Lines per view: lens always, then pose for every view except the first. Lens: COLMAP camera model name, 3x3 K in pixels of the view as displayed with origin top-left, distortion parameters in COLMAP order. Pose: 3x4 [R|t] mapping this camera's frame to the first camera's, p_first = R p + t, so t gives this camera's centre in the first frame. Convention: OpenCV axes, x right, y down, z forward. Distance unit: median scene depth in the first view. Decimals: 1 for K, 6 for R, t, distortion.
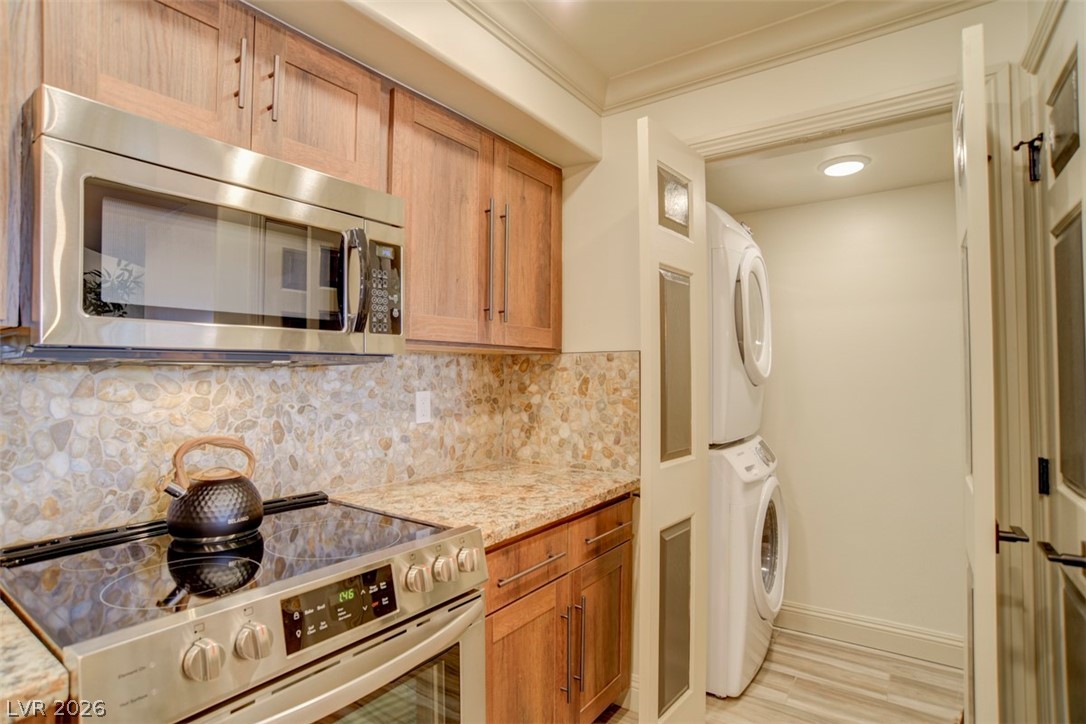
lens RADIAL K [[562.6, 0, 543.2], [0, 562.6, 367.9], [0, 0, 1]] dist [-0.051776, 0.021215]
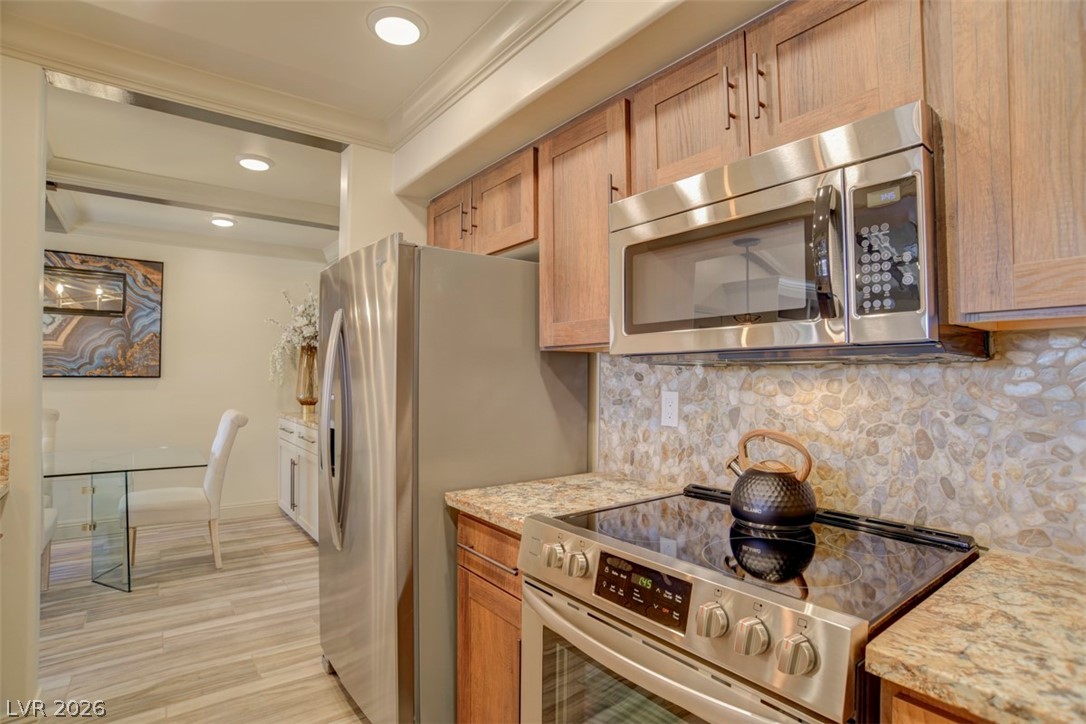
lens RADIAL K [[562.6, 0, 548.8], [0, 562.6, 373.0], [0, 0, 1]] dist [-0.051776, 0.021215]
pose [[-0.301944, -0.006604, -0.953303, 0.492163], [0.008887, 0.999913, -0.009741, 0.017430], [0.953284, -0.011413, -0.301859, 0.804561]]
